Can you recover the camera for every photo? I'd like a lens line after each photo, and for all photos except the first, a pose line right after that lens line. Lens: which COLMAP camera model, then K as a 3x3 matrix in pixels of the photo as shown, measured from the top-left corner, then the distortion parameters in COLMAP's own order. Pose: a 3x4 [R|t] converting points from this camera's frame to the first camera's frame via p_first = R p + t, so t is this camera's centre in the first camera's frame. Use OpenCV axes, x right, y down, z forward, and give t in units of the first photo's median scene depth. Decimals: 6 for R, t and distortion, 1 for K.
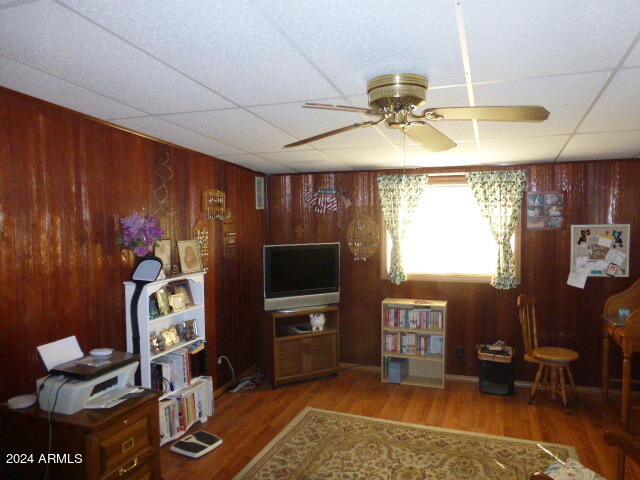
lens RADIAL K [[463.4, 0, 322.5], [0, 463.4, 242.4], [0, 0, 1]] dist [-0.066927, 0.083373]
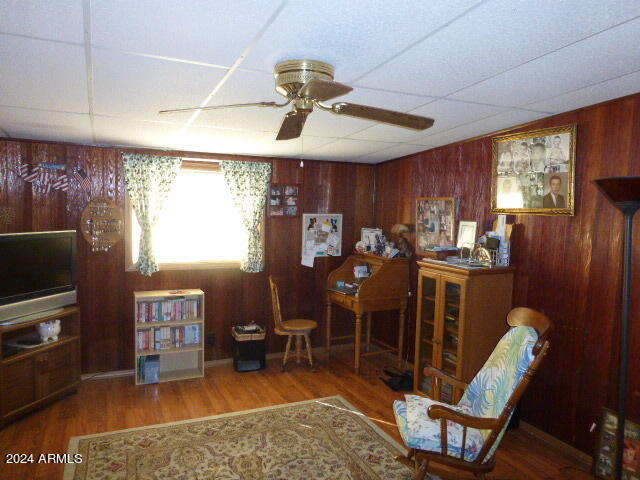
lens RADIAL K [[463.4, 0, 322.5], [0, 463.4, 242.4], [0, 0, 1]] dist [-0.066927, 0.083373]
pose [[0.696229, -0.025571, 0.717365, -0.265642], [0.006583, 0.999551, 0.029240, 0.000727], [-0.717790, -0.015636, 0.696084, 0.131627]]
